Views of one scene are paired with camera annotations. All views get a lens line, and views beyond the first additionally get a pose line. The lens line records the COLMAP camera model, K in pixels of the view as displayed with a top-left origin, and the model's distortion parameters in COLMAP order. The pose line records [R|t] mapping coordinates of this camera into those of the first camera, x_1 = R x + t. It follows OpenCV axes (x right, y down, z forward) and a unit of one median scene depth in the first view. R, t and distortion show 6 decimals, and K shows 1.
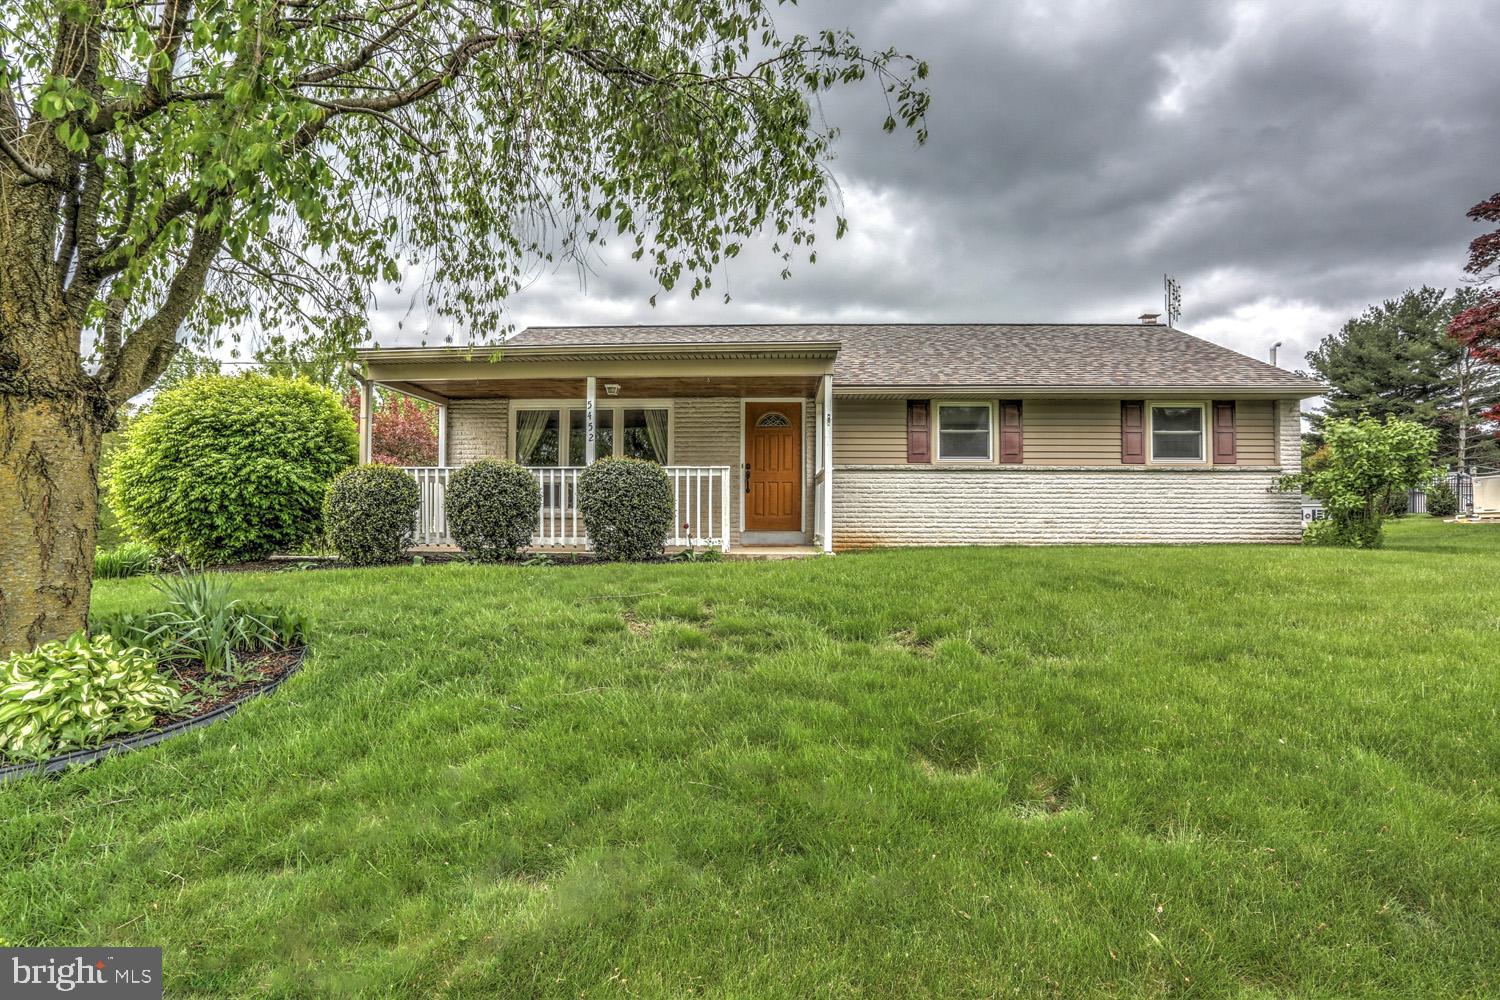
lens RADIAL K [[822.4, 0, 754.7], [0, 822.4, 505.5], [0, 0, 1]] dist [-0.052797, 0.007405]
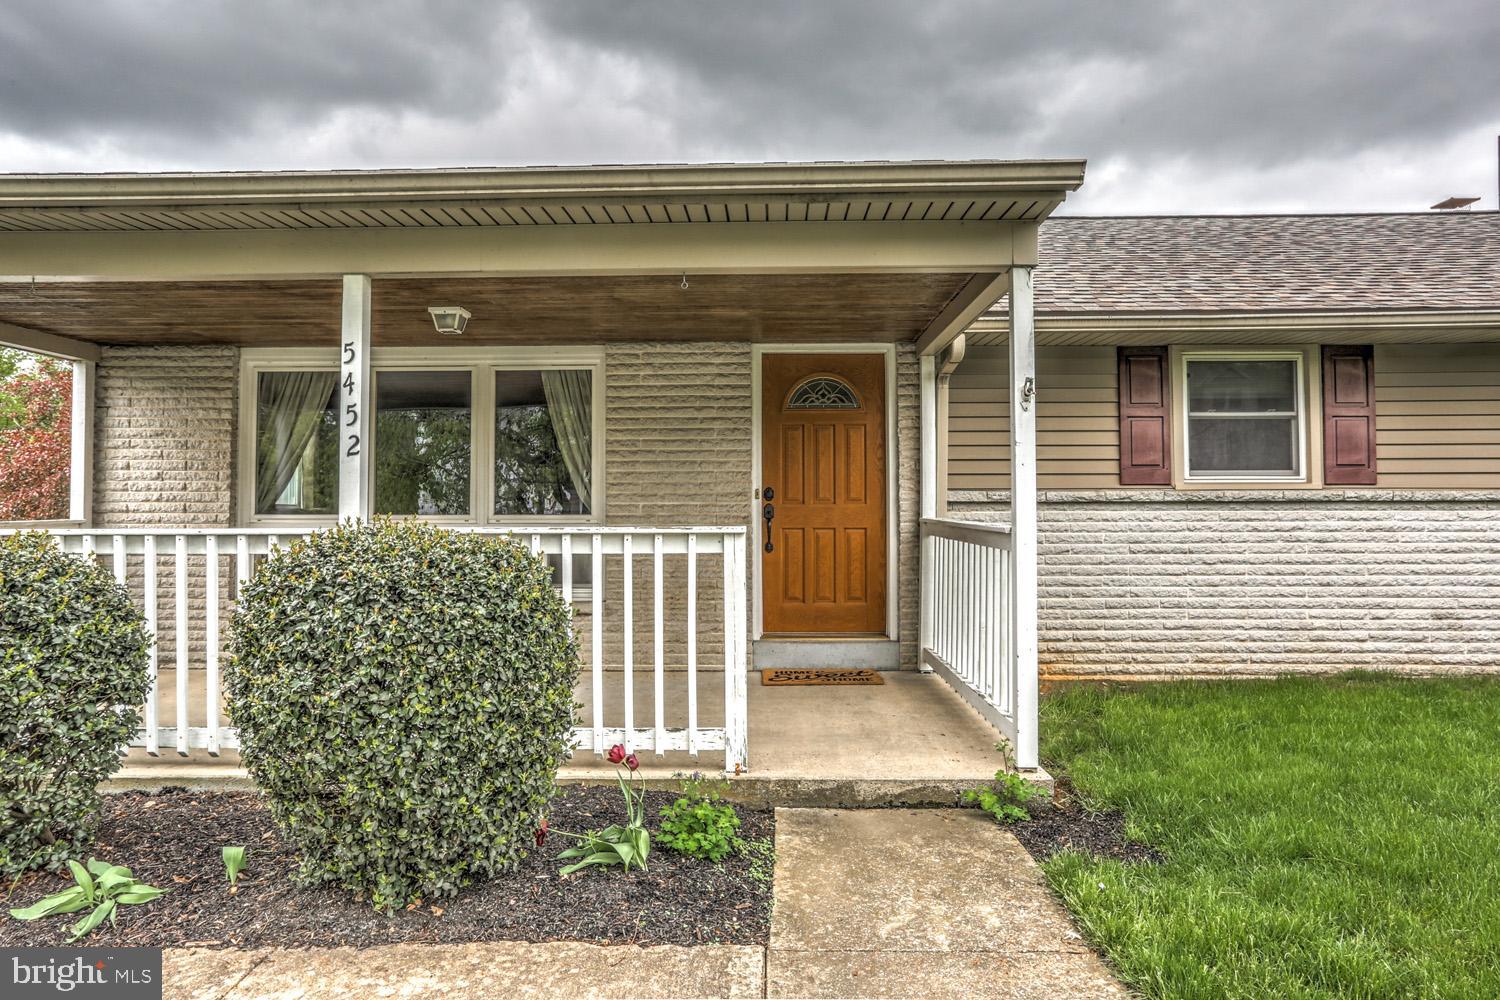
lens RADIAL K [[917.7, 0, 739.4], [0, 917.7, 468.0], [0, 0, 1]] dist [-0.002403, 0.015687]
pose [[0.999896, -0.004745, 0.013598, -0.031647], [0.004954, 0.999870, -0.015341, -0.054937], [-0.013524, 0.015407, 0.999790, 0.498289]]
